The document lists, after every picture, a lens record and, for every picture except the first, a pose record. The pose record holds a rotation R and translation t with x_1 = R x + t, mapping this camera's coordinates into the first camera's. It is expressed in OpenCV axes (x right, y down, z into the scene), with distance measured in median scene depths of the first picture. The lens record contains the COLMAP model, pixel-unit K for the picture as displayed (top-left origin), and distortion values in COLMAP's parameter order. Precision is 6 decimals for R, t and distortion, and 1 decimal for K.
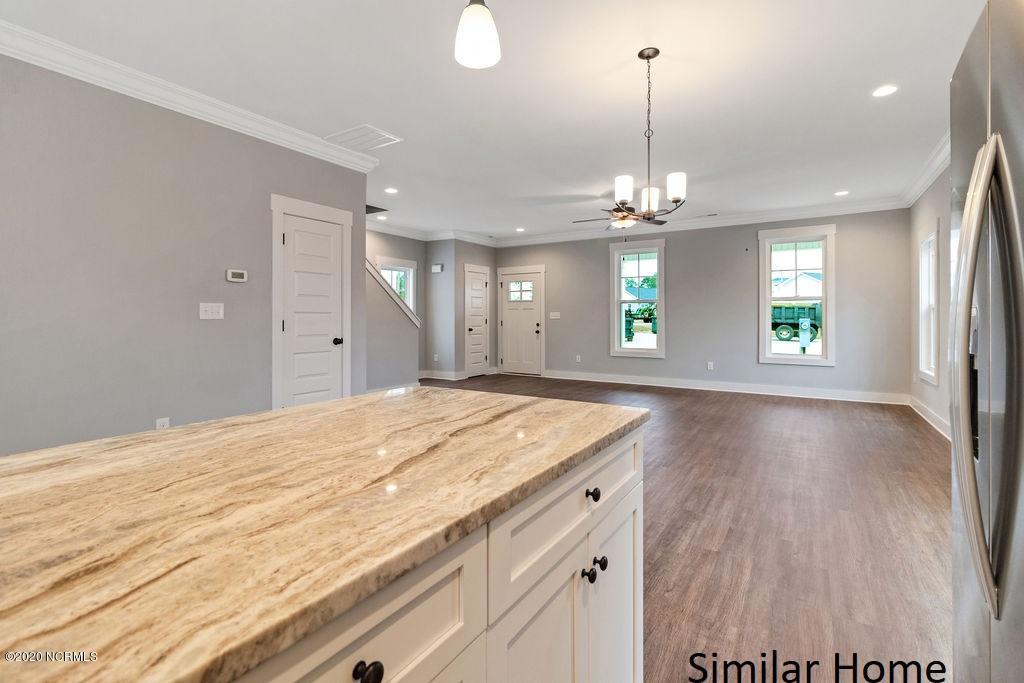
lens RADIAL K [[467.7, 0, 508.4], [0, 467.7, 317.9], [0, 0, 1]] dist [0.000036, 0.000056]
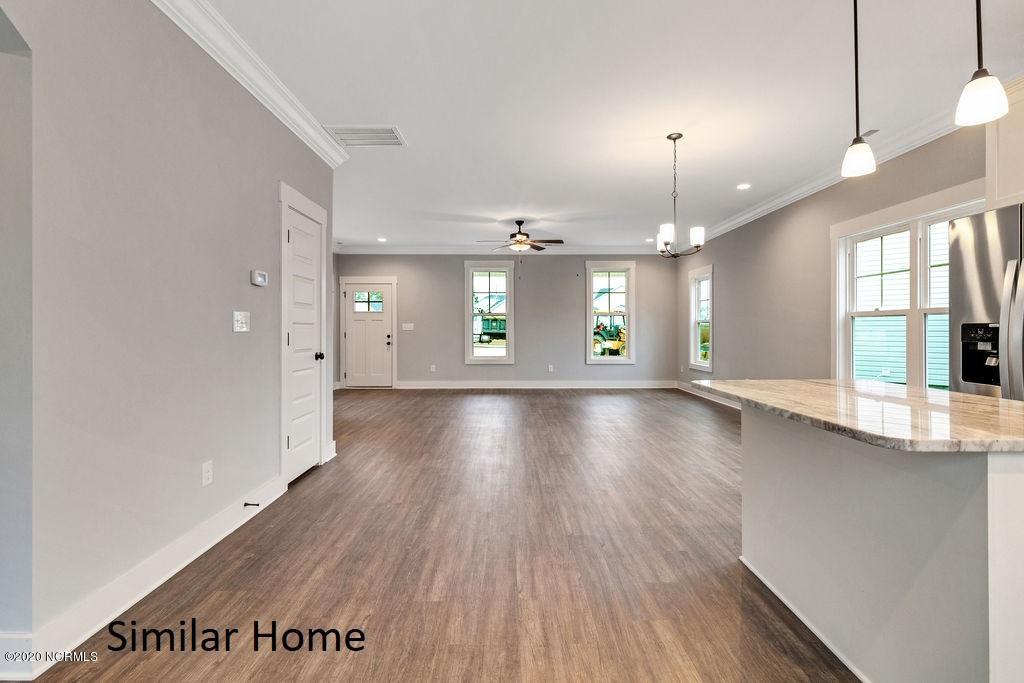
lens RADIAL K [[461.2, 0, 511.7], [0, 461.2, 329.0], [0, 0, 1]] dist [-0.002364, -0.000372]
pose [[0.842496, -0.001895, 0.538699, -0.278444], [0.002042, 0.999998, 0.000324, -0.000337], [-0.538698, 0.000827, 0.842498, 0.039076]]
